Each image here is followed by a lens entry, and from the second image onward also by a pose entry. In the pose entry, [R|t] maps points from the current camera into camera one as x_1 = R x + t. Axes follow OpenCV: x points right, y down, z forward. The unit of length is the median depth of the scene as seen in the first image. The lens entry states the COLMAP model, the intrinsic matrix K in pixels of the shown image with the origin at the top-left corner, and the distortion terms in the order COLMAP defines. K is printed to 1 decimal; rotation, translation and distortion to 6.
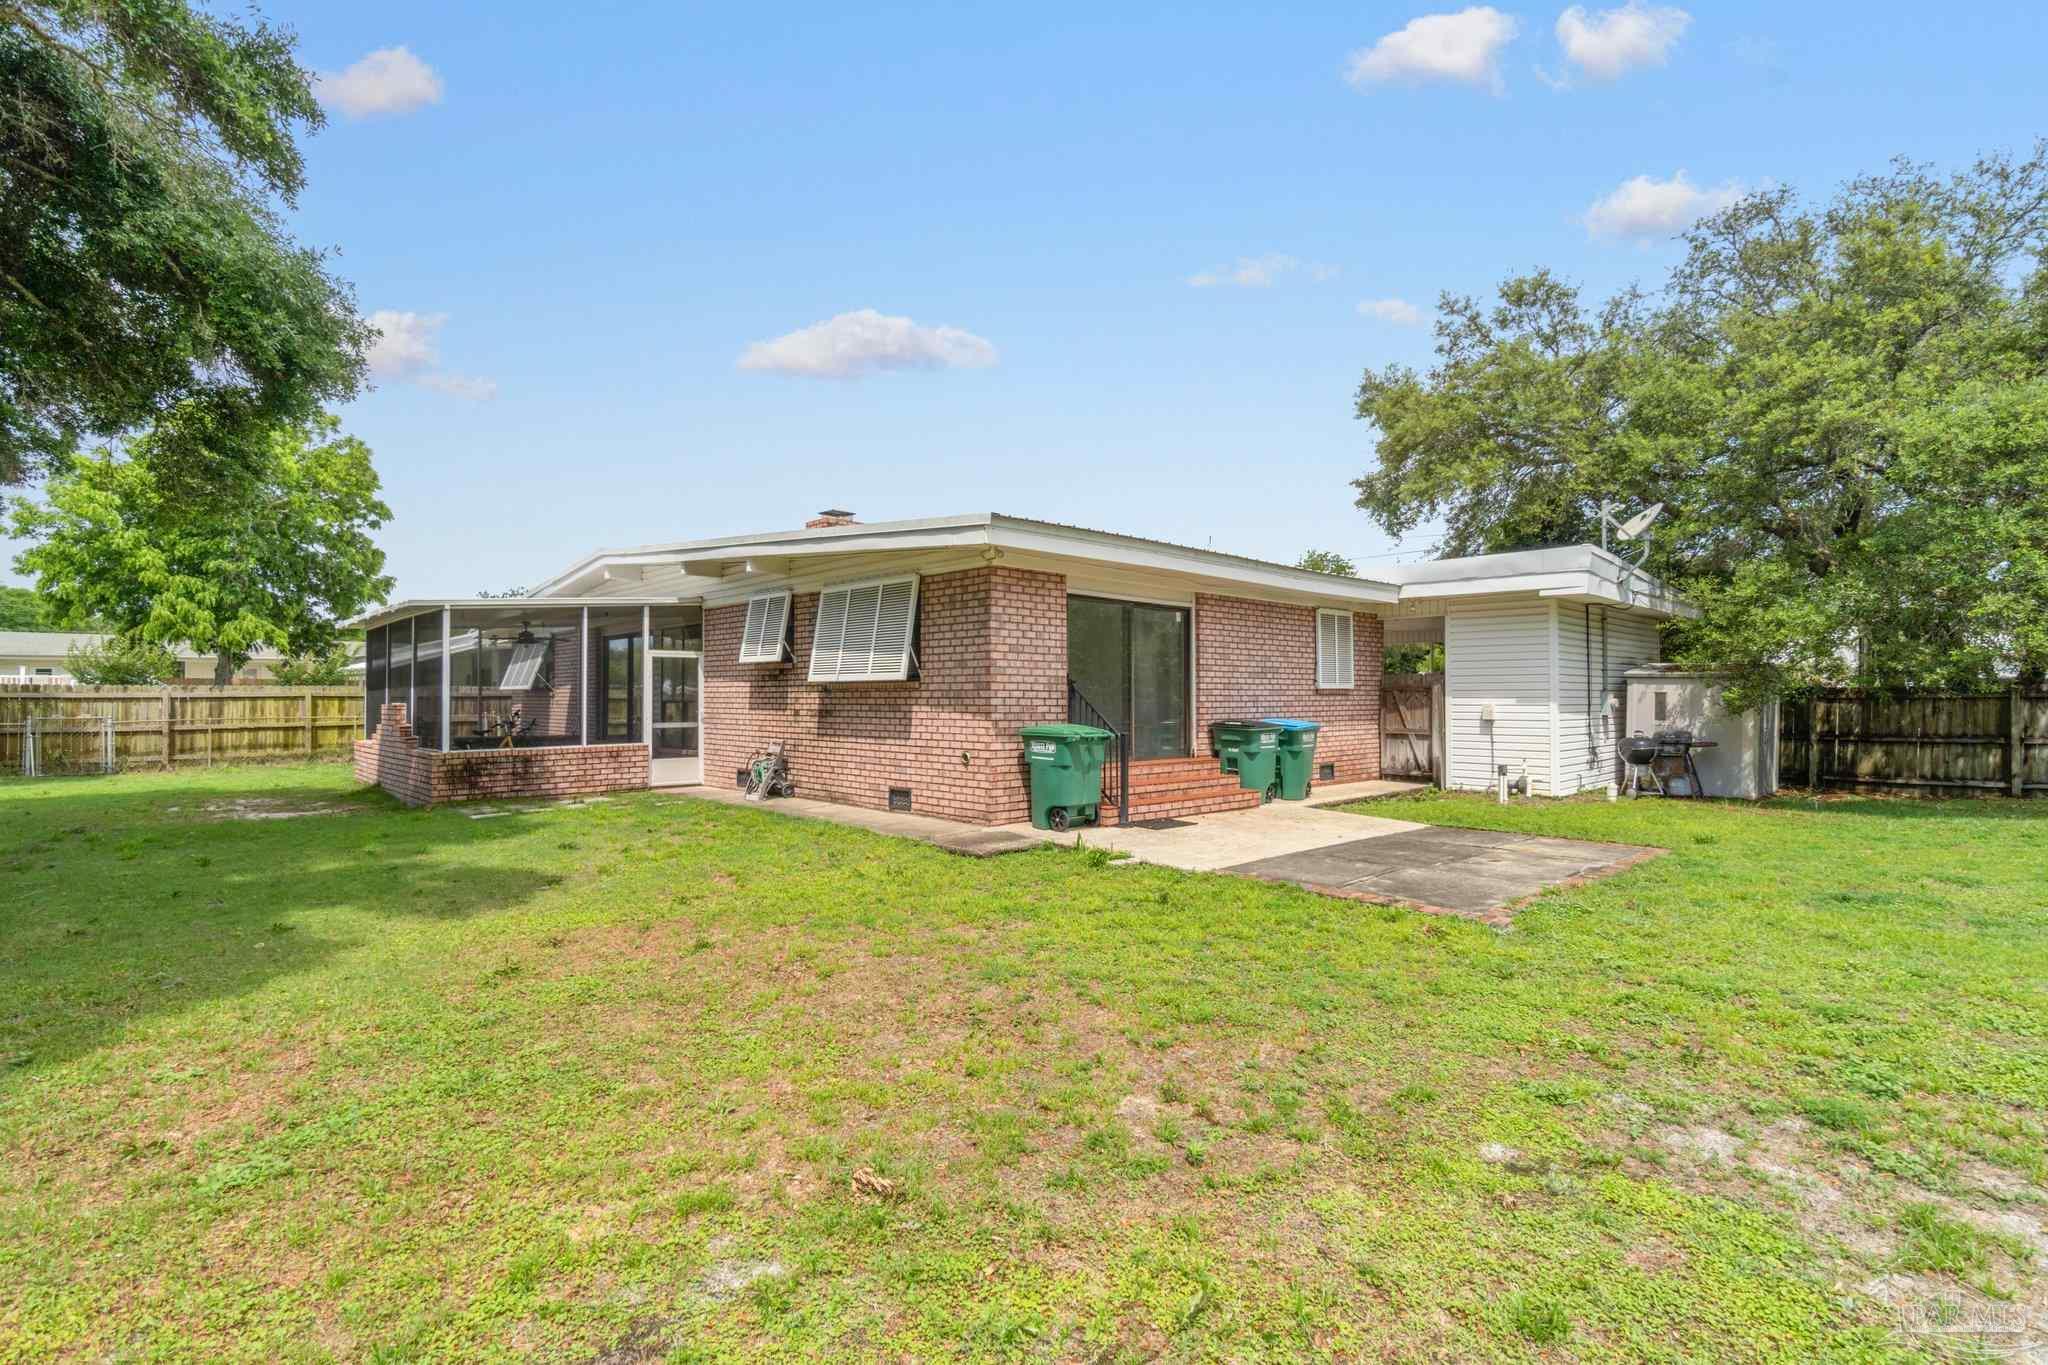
lens RADIAL K [[942.0, 0, 1021.7], [0, 942.0, 686.2], [0, 0, 1]] dist [0.000627, 0.000061]
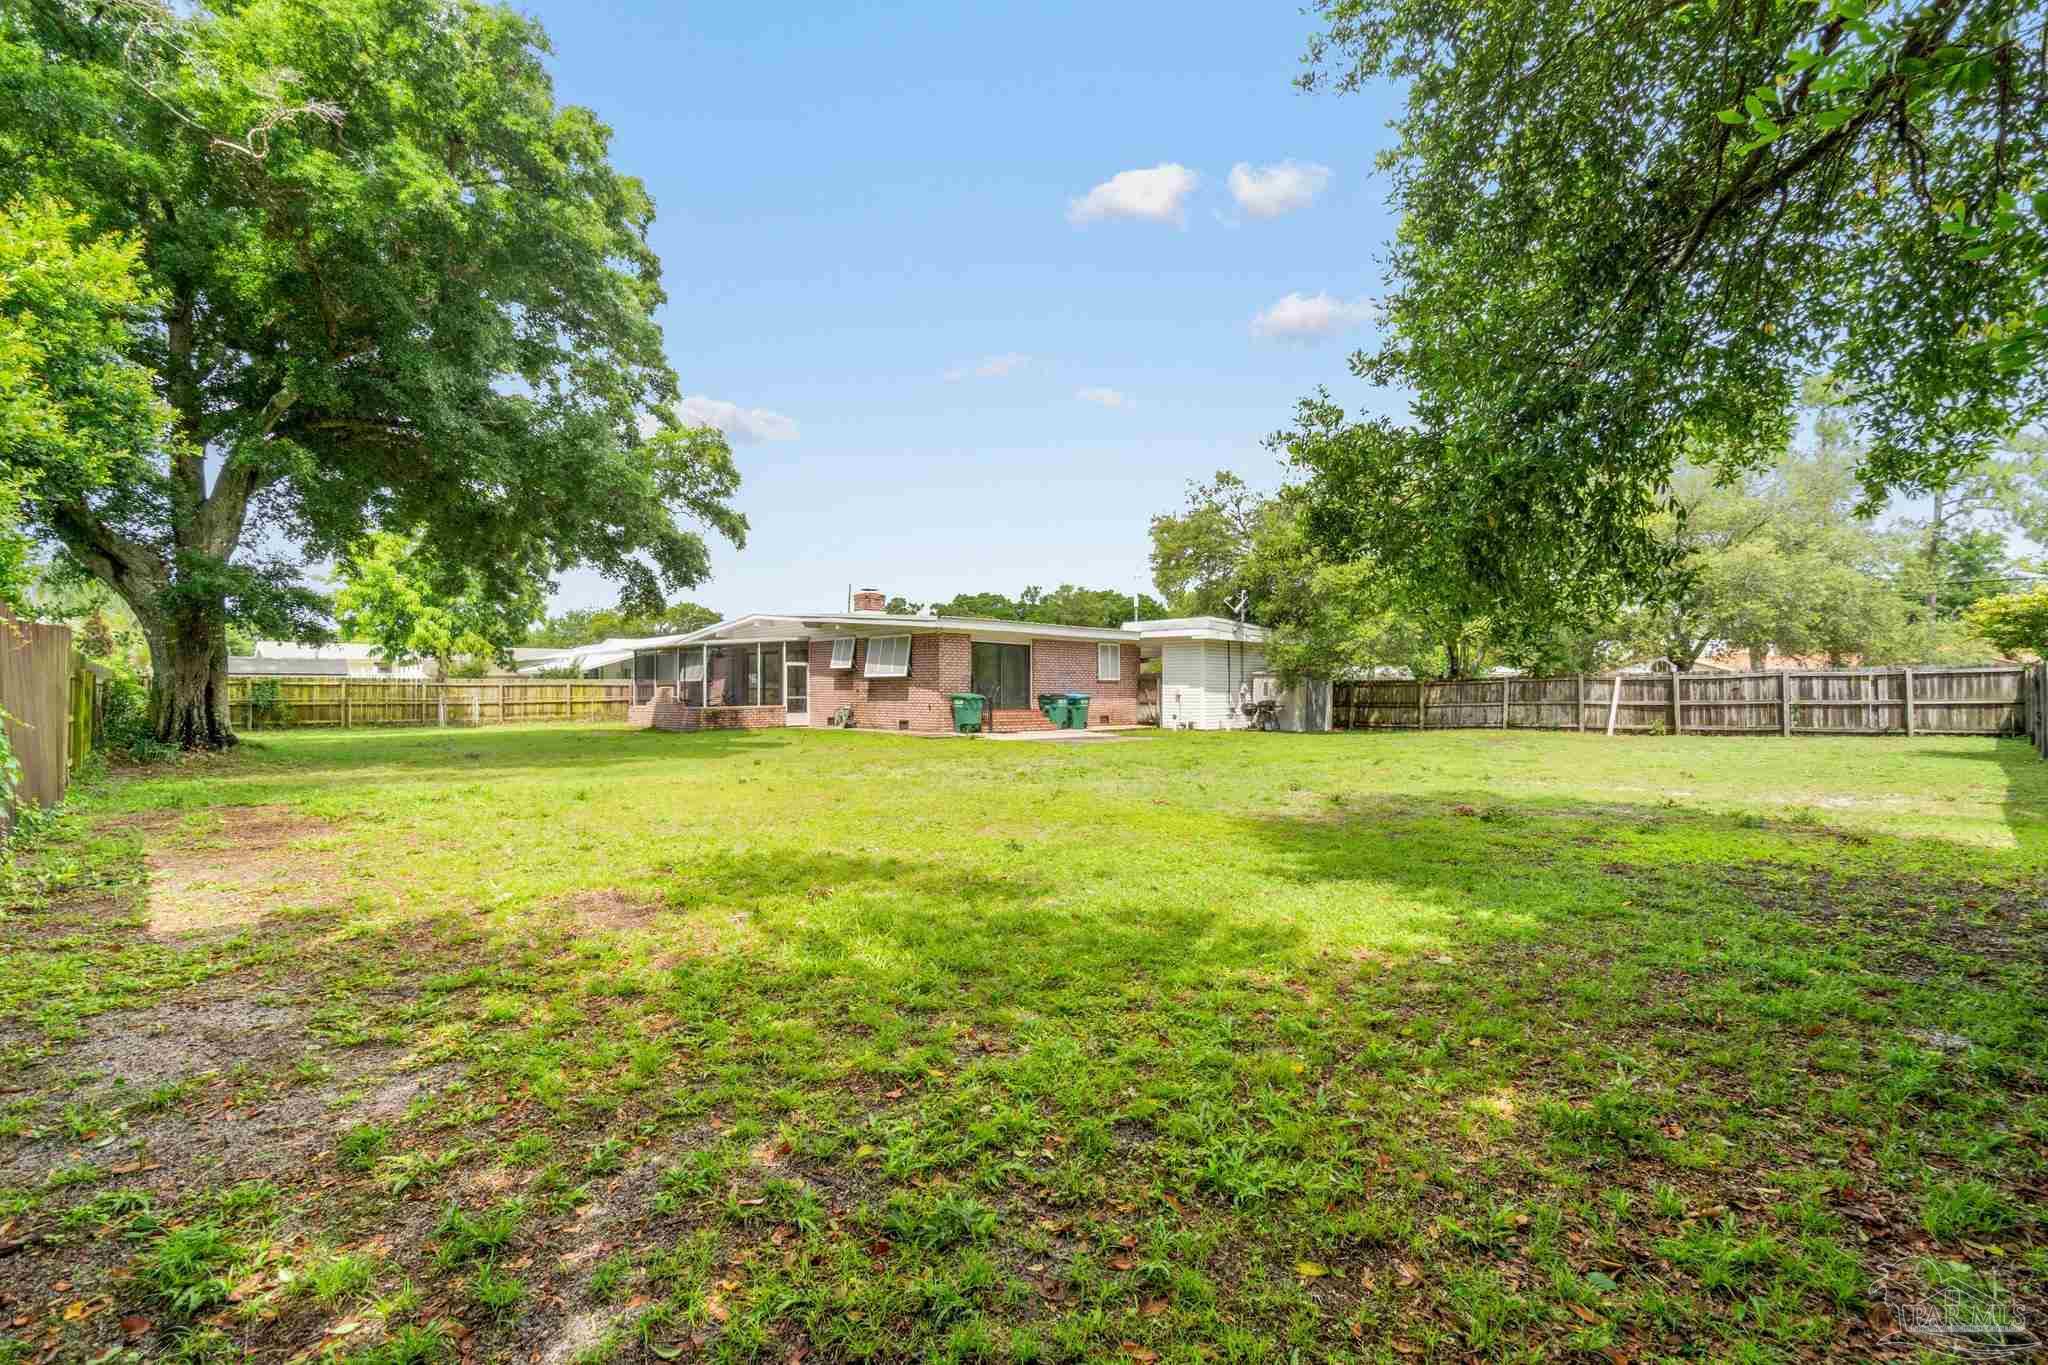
lens RADIAL K [[883.7, 0, 1029.4], [0, 883.7, 684.4], [0, 0, 1]] dist [-0.004827, 0.000670]
pose [[0.999812, 0.000514, 0.019402, 0.119068], [-0.000583, 0.999993, 0.003570, 0.004599], [-0.019400, -0.003580, 0.999805, -1.015459]]
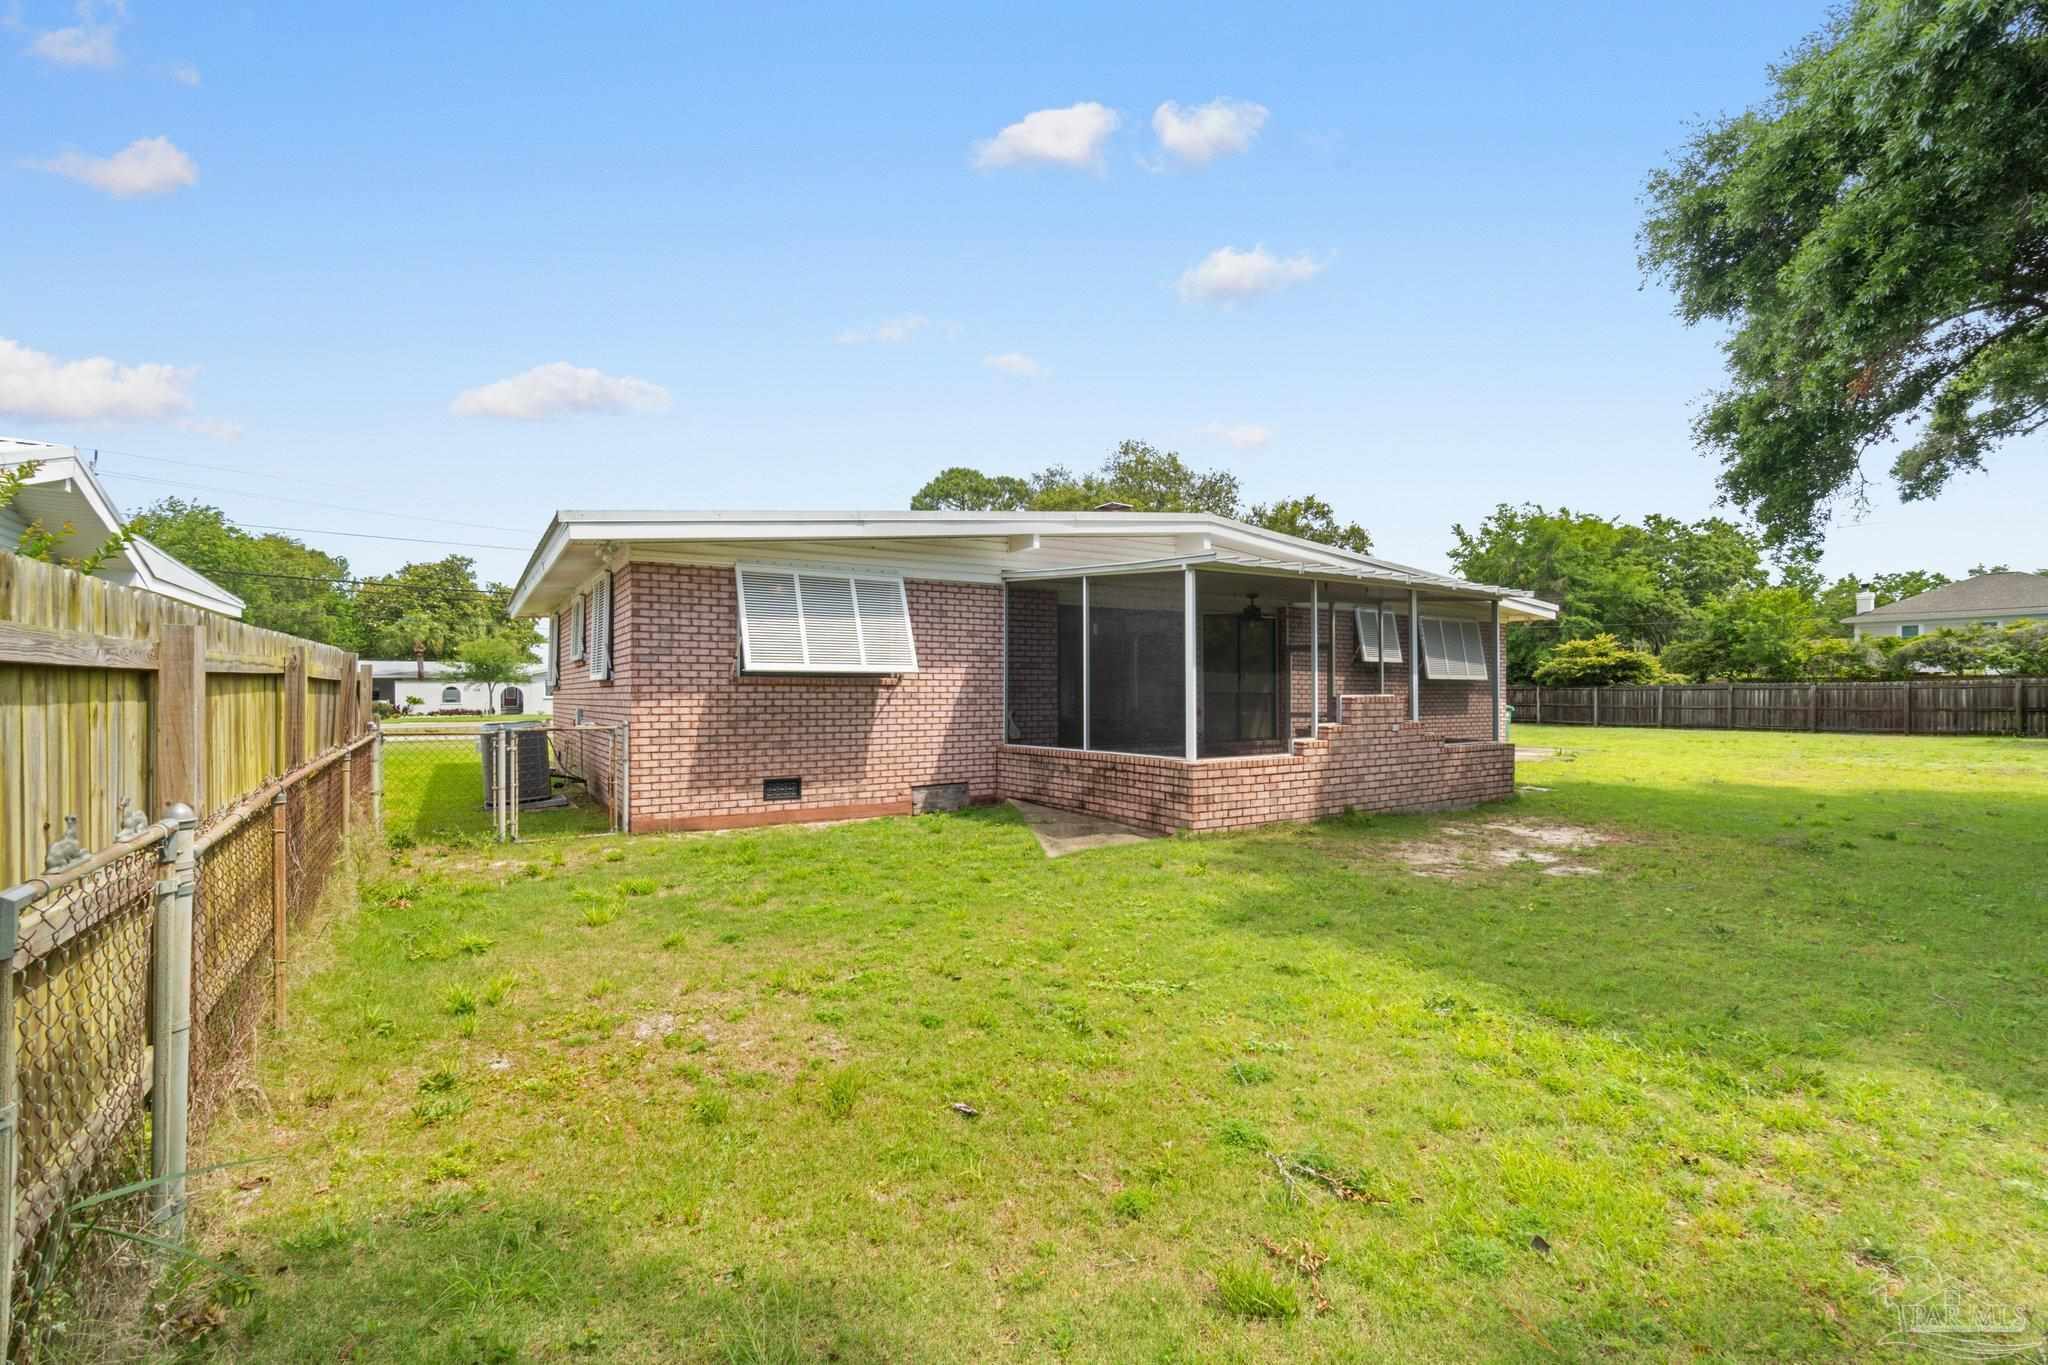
lens RADIAL K [[883.7, 0, 1024.6], [0, 883.7, 685.7], [0, 0, 1]] dist [-0.004827, 0.000670]
pose [[0.184883, 0.008867, 0.982721, -1.422373], [-0.012337, 0.999901, -0.006701, 0.019031], [-0.982683, -0.010885, 0.184974, 1.147634]]
